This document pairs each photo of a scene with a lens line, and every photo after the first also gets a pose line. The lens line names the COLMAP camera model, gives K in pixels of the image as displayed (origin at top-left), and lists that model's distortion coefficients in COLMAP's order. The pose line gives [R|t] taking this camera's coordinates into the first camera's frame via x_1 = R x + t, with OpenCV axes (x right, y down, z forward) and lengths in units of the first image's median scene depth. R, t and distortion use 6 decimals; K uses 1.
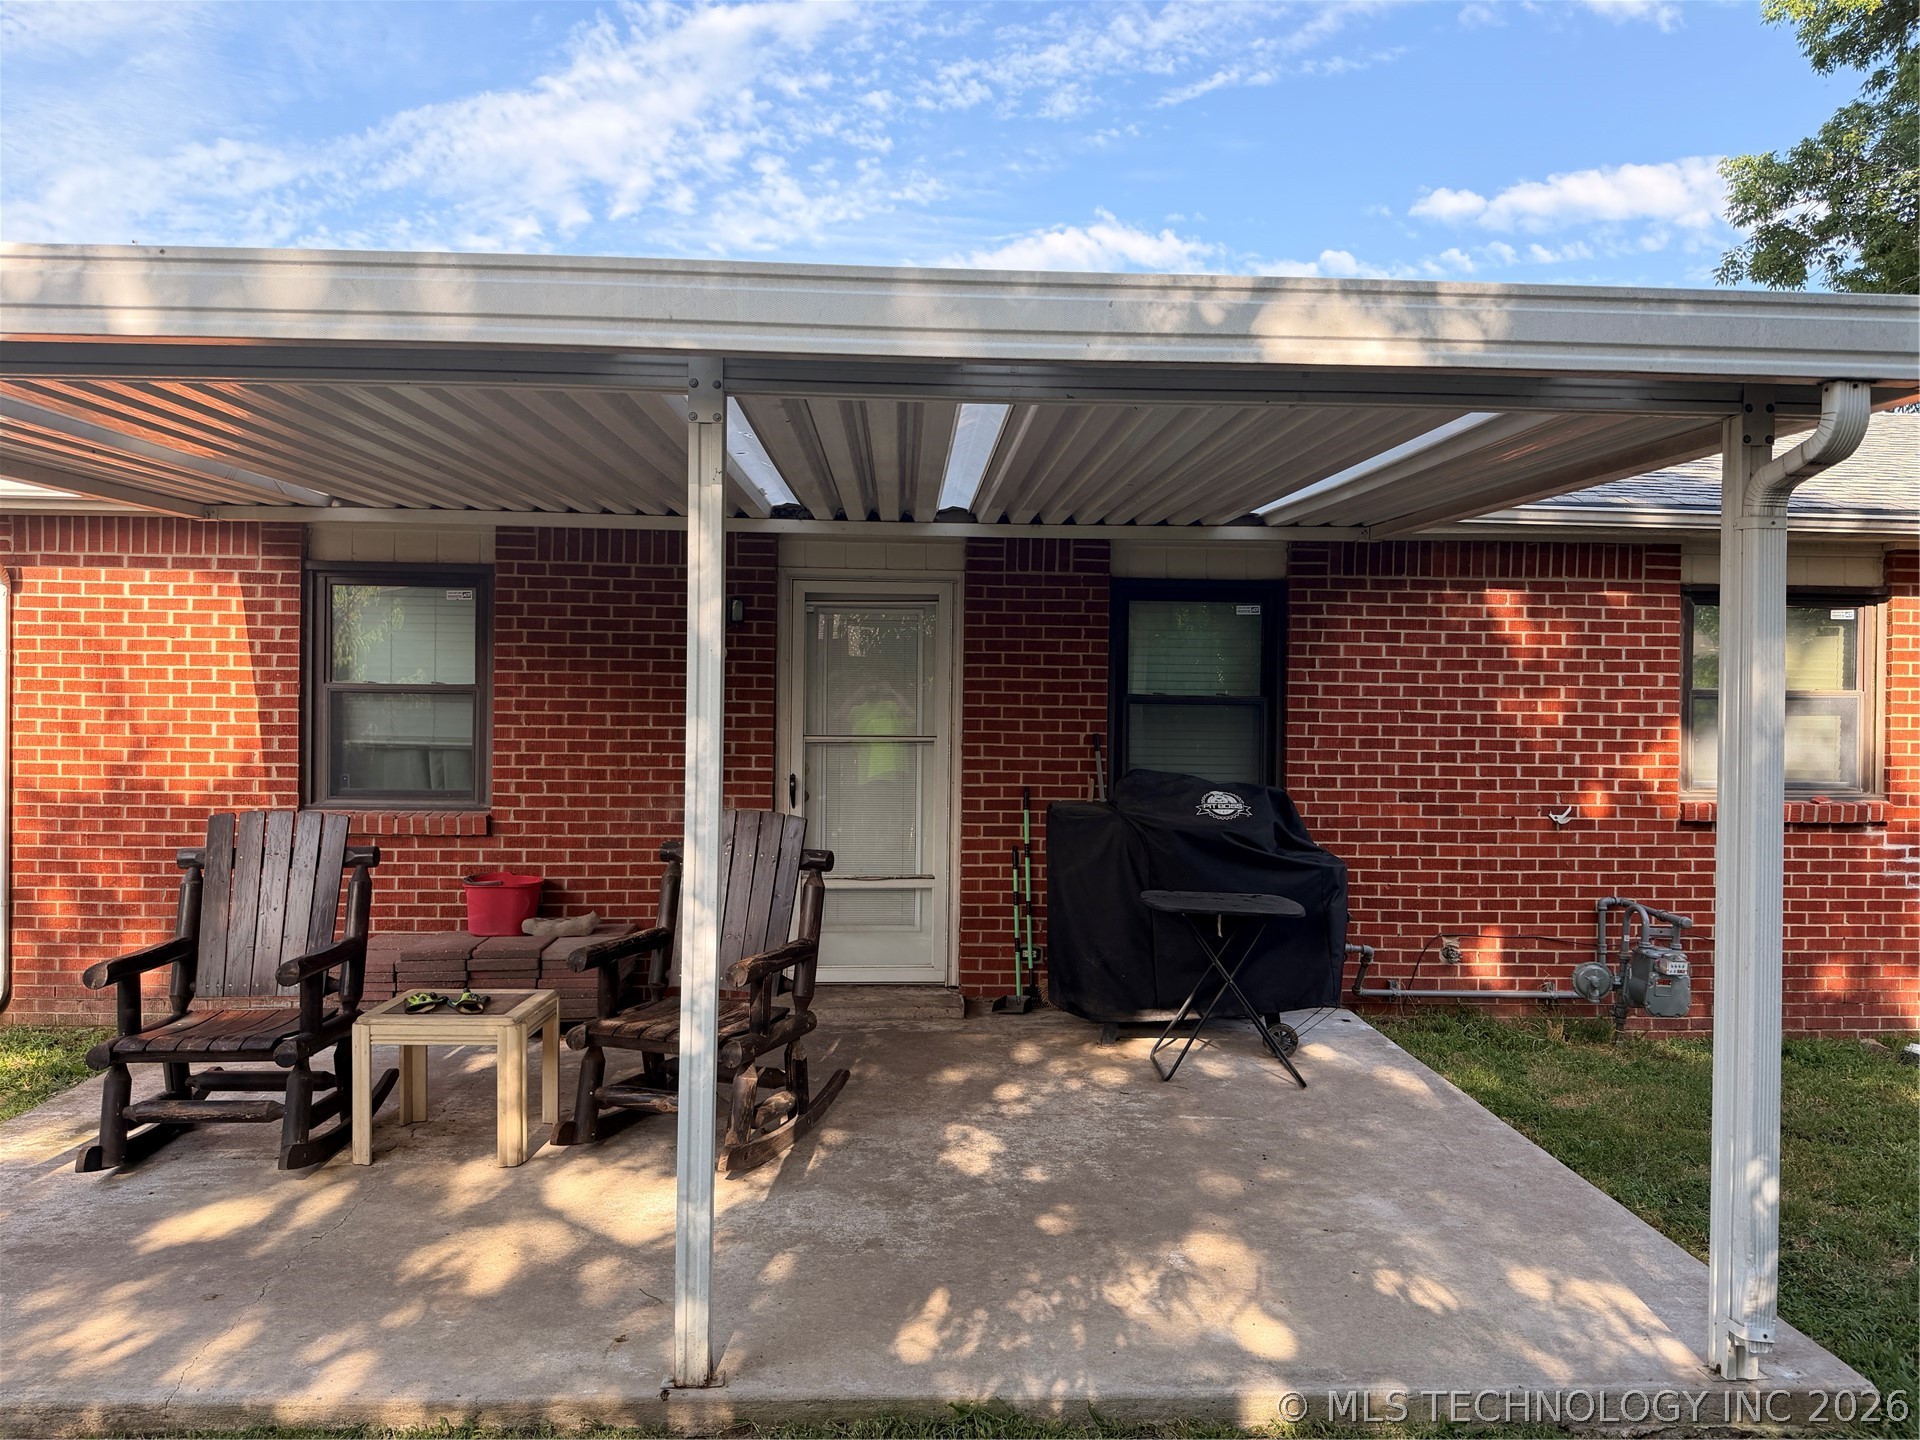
lens RADIAL K [[1364.5, 0, 963.2], [0, 1364.5, 707.0], [0, 0, 1]] dist [0.033097, -0.044160]
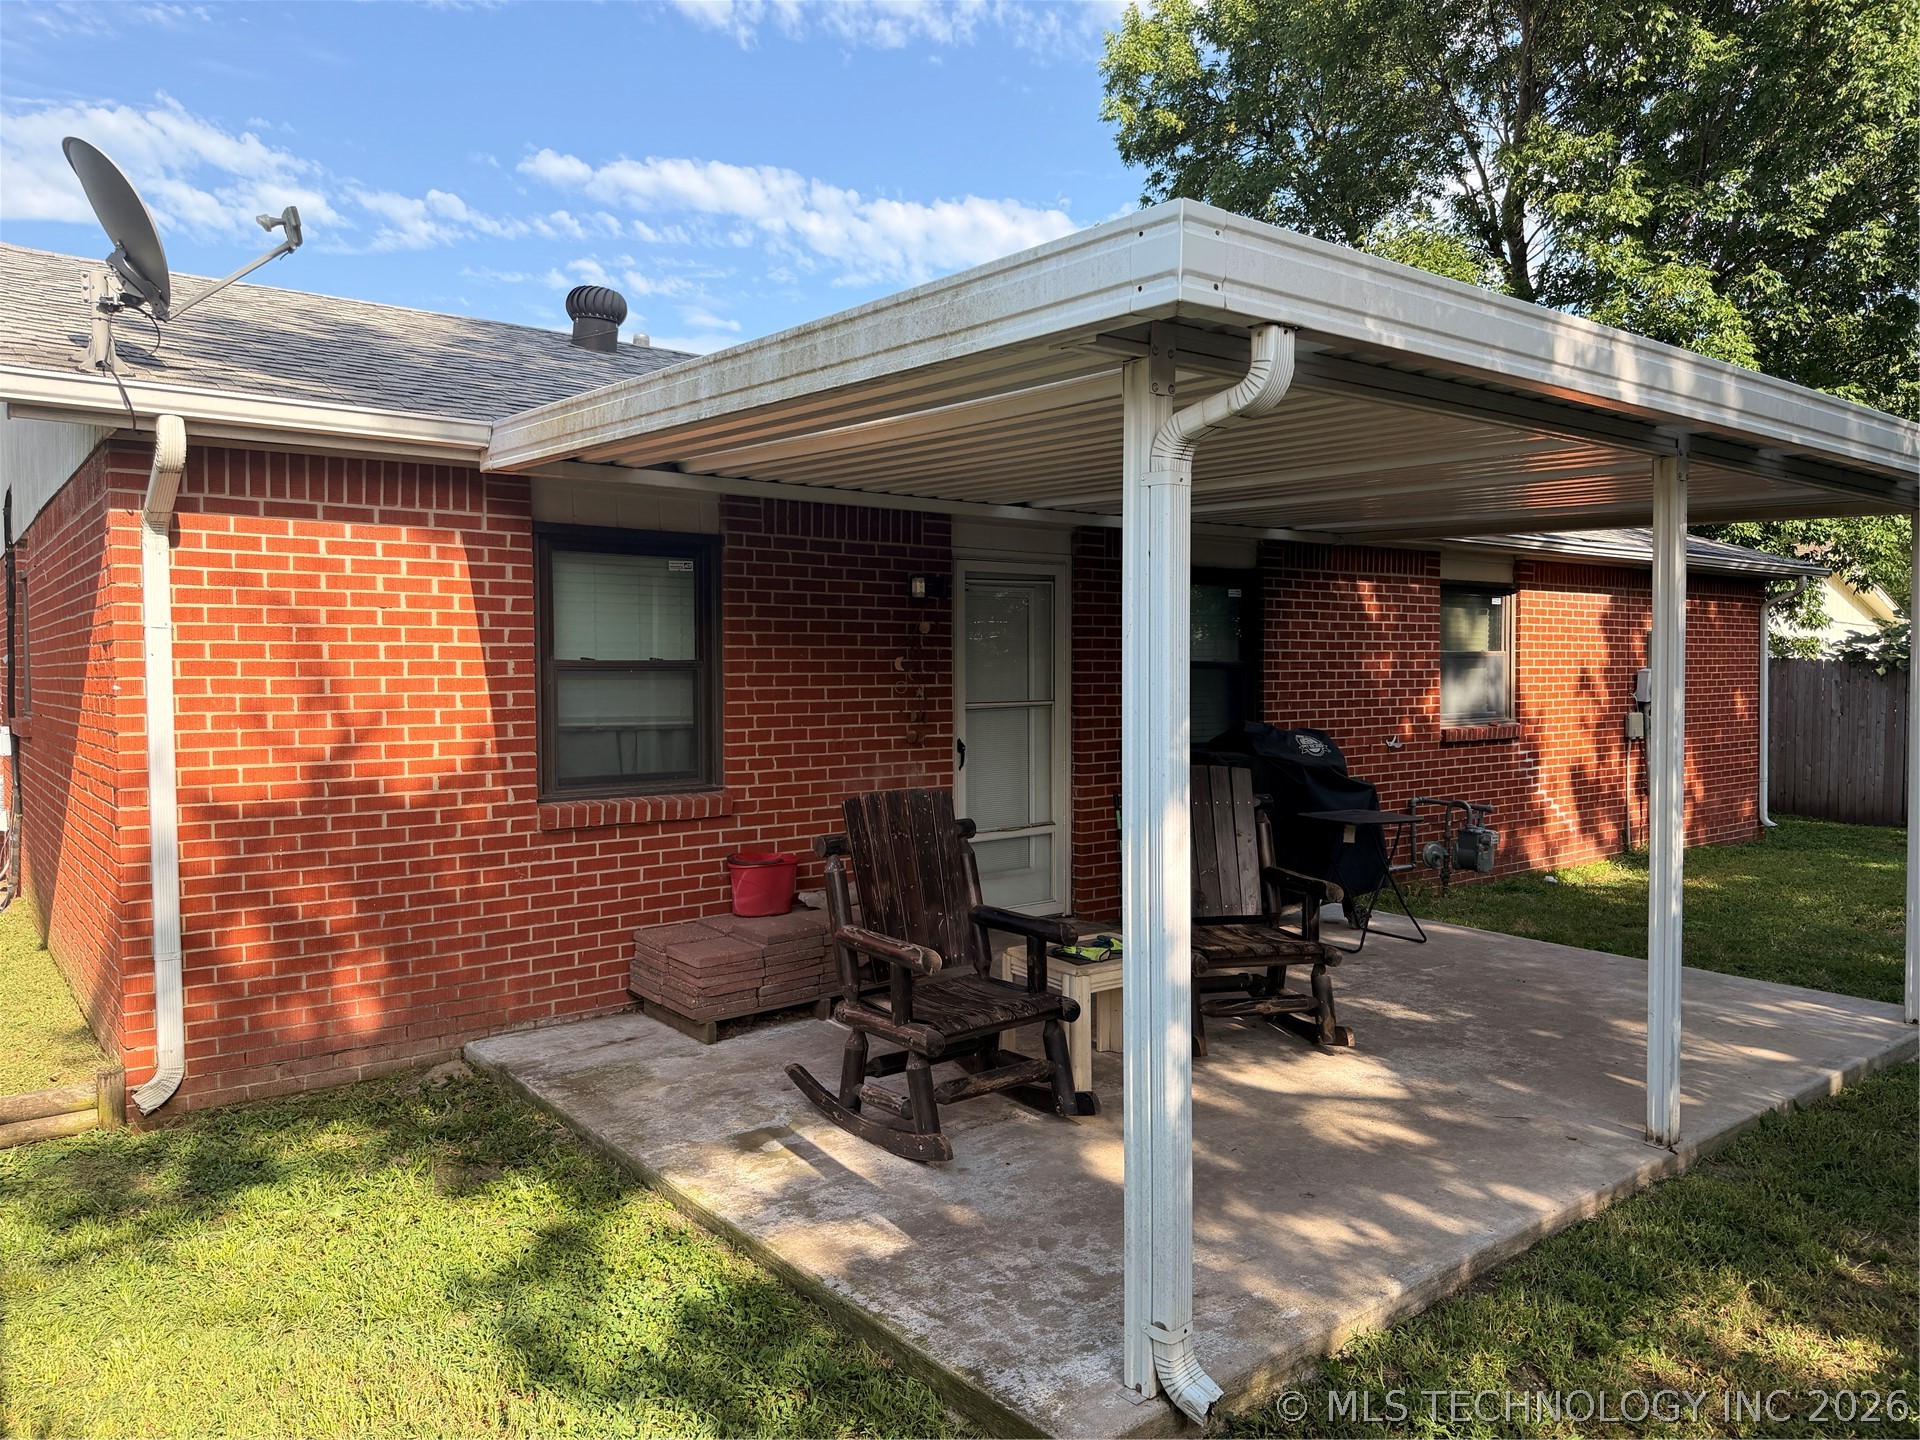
lens RADIAL K [[1333.5, 0, 987.9], [0, 1333.5, 710.5], [0, 0, 1]] dist [0.108516, -0.170380]
pose [[0.811552, -0.035540, 0.583198, -0.757161], [0.016321, 0.999138, 0.038176, -0.014001], [-0.584052, -0.021463, 0.811433, 0.126714]]
